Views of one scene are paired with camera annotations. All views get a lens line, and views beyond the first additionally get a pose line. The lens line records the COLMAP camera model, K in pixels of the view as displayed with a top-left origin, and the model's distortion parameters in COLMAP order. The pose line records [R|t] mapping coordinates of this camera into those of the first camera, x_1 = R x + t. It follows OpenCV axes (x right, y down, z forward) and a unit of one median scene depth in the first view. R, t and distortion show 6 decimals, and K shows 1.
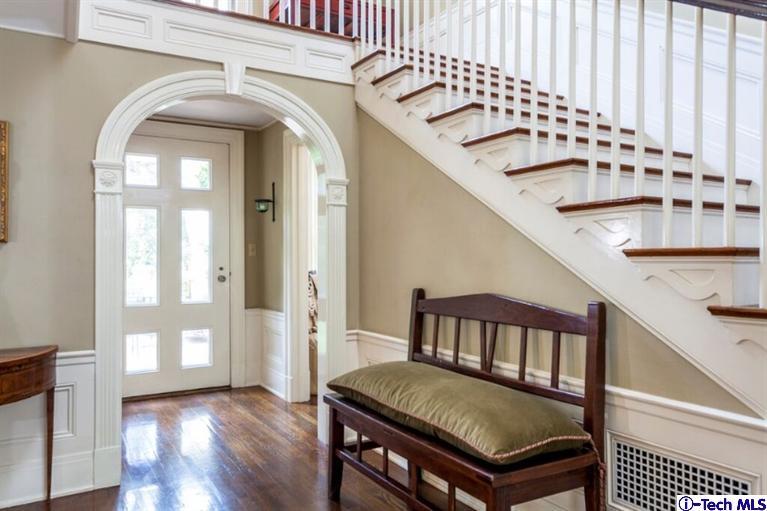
lens RADIAL K [[538.5, 0, 383.5], [0, 538.5, 255.5], [0, 0, 1]] dist [0.001451, -0.000118]
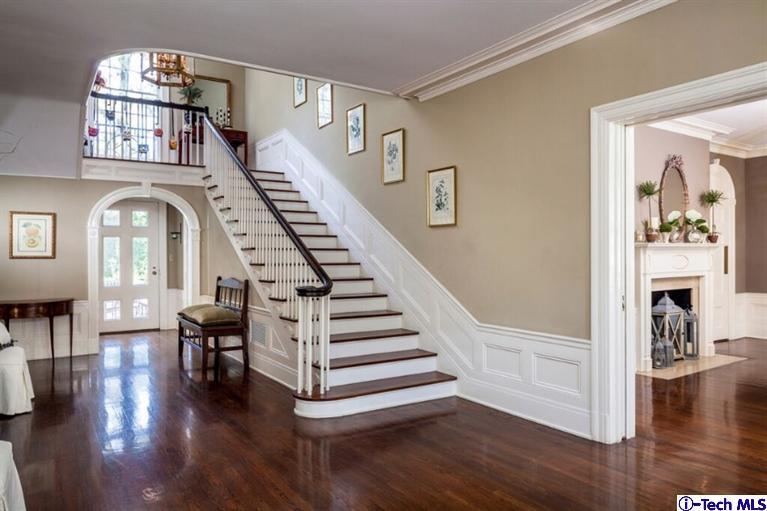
lens RADIAL K [[538.5, 0, 383.5], [0, 538.5, 255.5], [0, 0, 1]] dist [0.001451, -0.000118]
pose [[0.999926, 0.000044, 0.012136, 0.666037], [-0.000137, 0.999971, 0.007604, -0.045781], [-0.012135, -0.007605, 0.999897, -1.258017]]
